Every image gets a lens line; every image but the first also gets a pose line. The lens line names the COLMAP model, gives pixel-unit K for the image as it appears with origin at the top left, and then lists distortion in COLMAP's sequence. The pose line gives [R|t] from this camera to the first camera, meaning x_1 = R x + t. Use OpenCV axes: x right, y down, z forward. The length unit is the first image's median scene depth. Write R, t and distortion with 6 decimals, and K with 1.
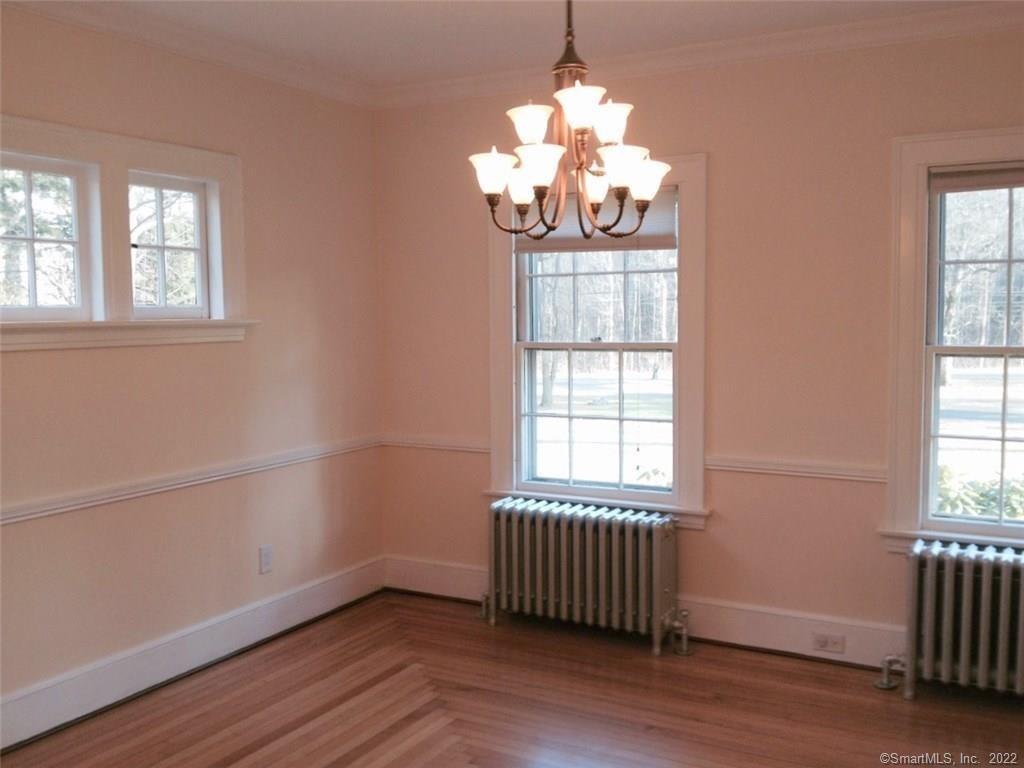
lens RADIAL K [[1035.9, 0, 512.0], [0, 1035.9, 384.0], [0, 0, 1]] dist [0.155432, -0.004610]
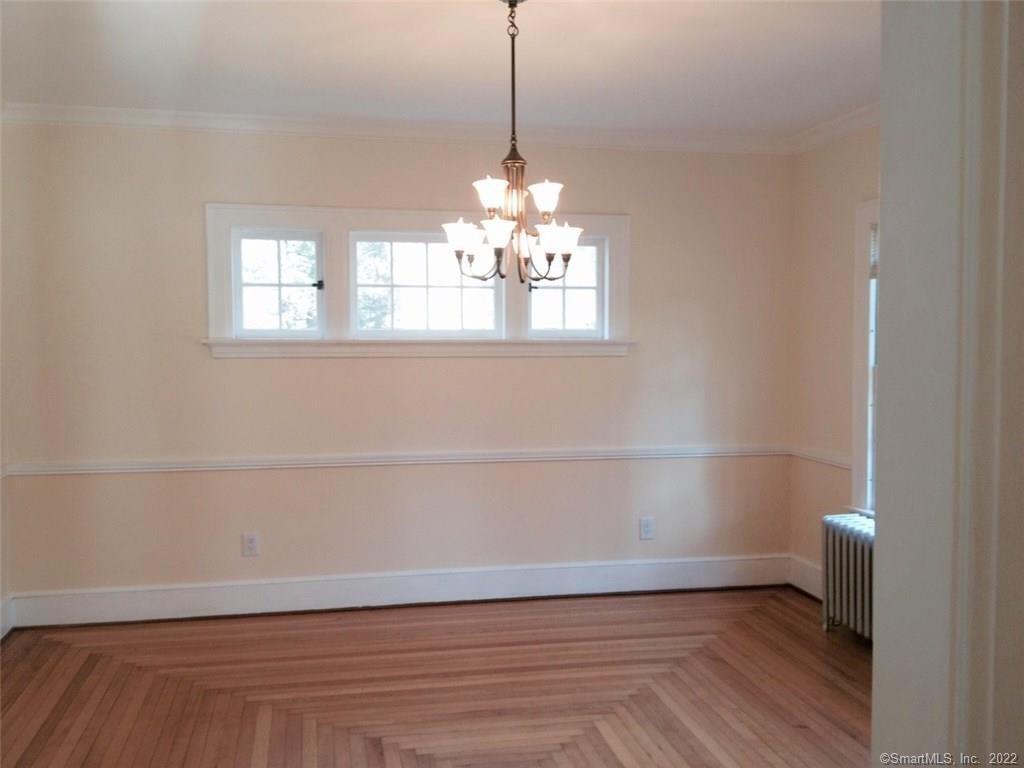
lens RADIAL K [[1035.9, 0, 512.0], [0, 1035.9, 384.0], [0, 0, 1]] dist [0.155432, -0.004610]
pose [[0.646123, 0.048976, -0.761661, 0.647410], [-0.063889, 0.997907, 0.009969, -0.010013], [0.760555, 0.042220, 0.647899, 0.058760]]
